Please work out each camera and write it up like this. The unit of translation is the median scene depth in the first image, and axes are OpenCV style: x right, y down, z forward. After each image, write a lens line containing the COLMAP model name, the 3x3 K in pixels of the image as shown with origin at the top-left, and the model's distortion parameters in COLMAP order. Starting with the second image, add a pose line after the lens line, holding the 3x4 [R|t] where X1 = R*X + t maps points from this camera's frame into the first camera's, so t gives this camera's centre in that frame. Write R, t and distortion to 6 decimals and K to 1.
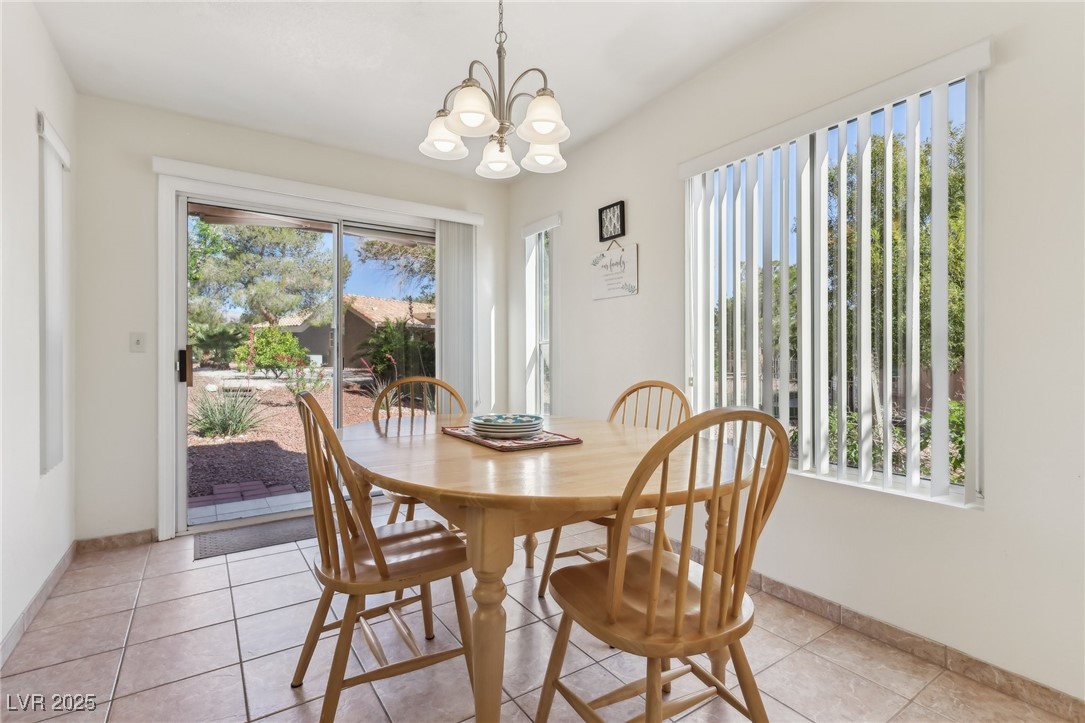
lens RADIAL K [[499.2, 0, 538.9], [0, 499.2, 359.6], [0, 0, 1]] dist [0.002546, 0.000188]
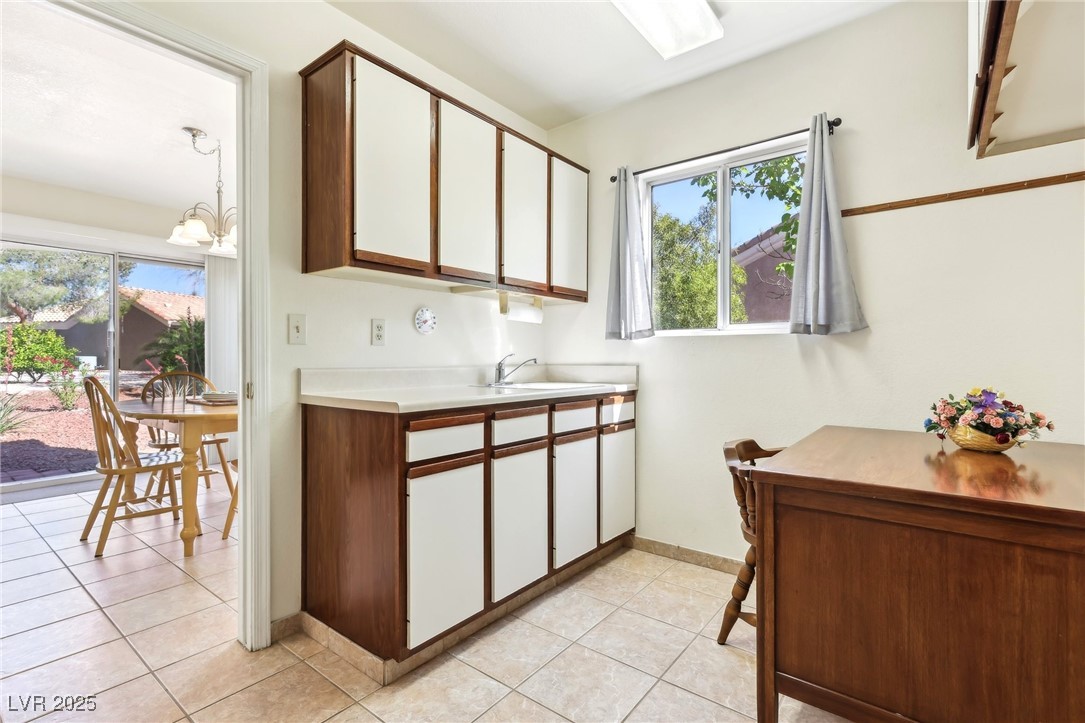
lens RADIAL K [[506.2, 0, 545.7], [0, 506.2, 363.2], [0, 0, 1]] dist [0.001054, 0.000766]
pose [[0.950177, -0.000138, 0.311712, 0.062919], [-0.000702, 0.999996, 0.002583, 0.000471], [-0.311711, -0.002673, 0.950173, -0.149018]]
